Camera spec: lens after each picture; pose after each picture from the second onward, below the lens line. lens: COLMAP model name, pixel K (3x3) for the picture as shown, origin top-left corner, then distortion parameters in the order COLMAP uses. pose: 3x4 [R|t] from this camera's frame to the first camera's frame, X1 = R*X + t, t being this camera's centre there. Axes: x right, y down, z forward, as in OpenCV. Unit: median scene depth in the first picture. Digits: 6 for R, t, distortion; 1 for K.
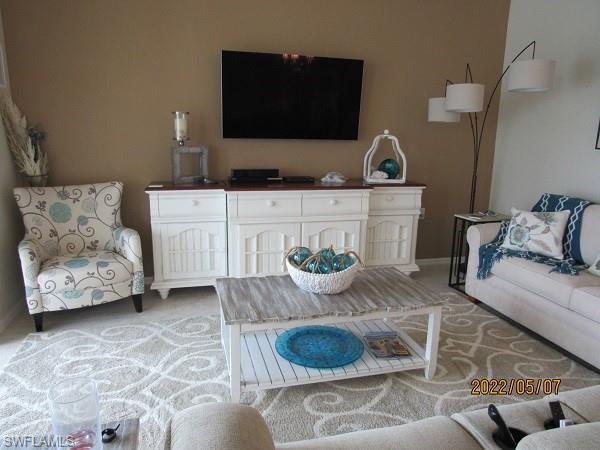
lens RADIAL K [[437.1, 0, 297.3], [0, 437.1, 227.4], [0, 0, 1]] dist [-0.010859, -0.009602]
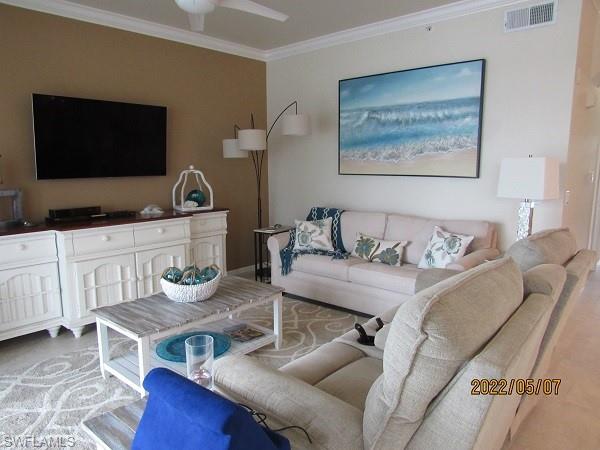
lens RADIAL K [[437.1, 0, 297.3], [0, 437.1, 227.4], [0, 0, 1]] dist [-0.010859, -0.009602]
pose [[0.835428, -0.108479, 0.538788, -0.245742], [0.141089, 0.989805, -0.019482, 0.005928], [-0.531182, 0.092293, 0.842216, -0.153197]]
